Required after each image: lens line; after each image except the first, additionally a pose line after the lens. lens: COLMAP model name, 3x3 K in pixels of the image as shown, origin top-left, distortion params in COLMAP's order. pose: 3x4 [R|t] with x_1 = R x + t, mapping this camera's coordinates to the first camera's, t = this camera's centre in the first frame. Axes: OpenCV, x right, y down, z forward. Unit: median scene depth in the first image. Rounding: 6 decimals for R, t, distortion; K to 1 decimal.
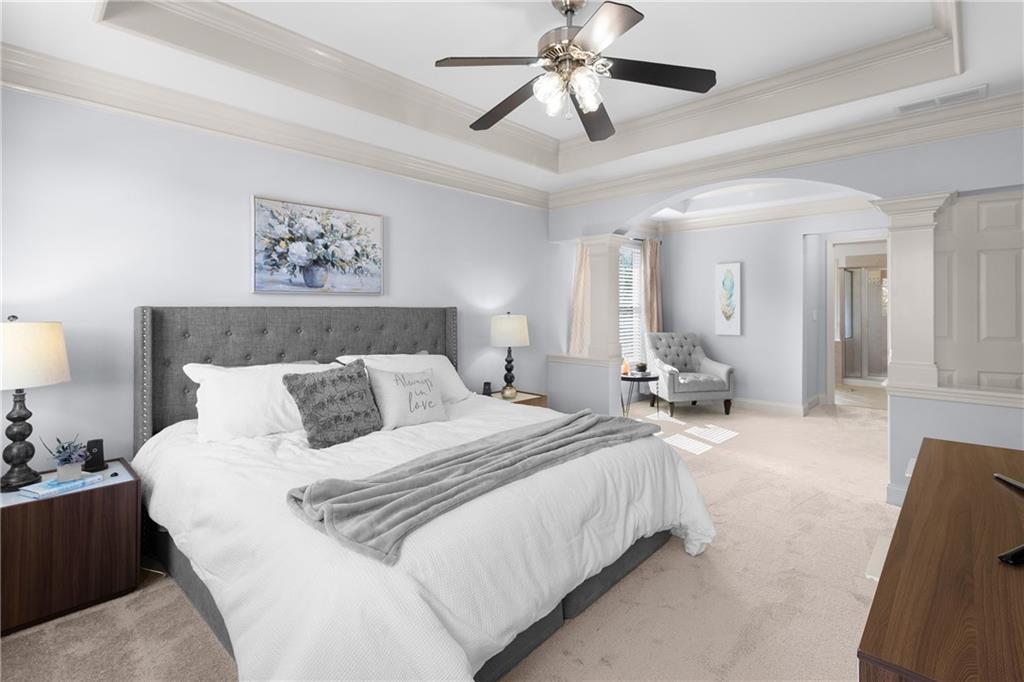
lens RADIAL K [[474.4, 0, 511.4], [0, 474.4, 320.5], [0, 0, 1]] dist [0.005872, 0.000184]
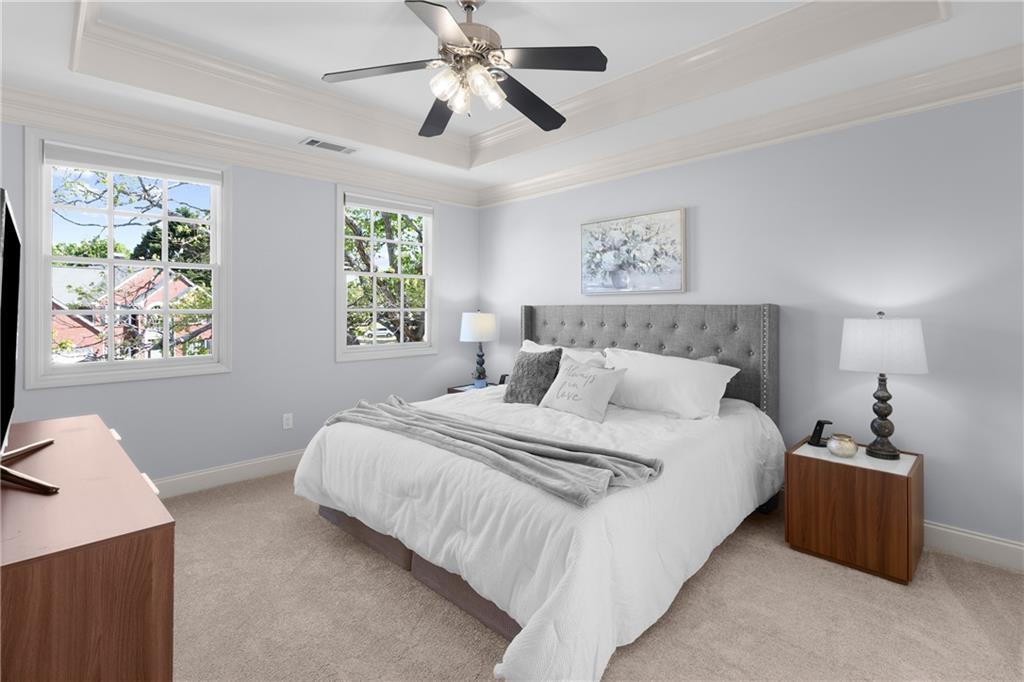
lens RADIAL K [[483.1, 0, 511.3], [0, 483.1, 313.7], [0, 0, 1]] dist [-0.099799, 0.000008]
pose [[-0.044177, 0.014761, -0.998915, 0.772504], [-0.022091, 0.999632, 0.015748, -0.020186], [0.998779, 0.022762, -0.043835, 0.787317]]
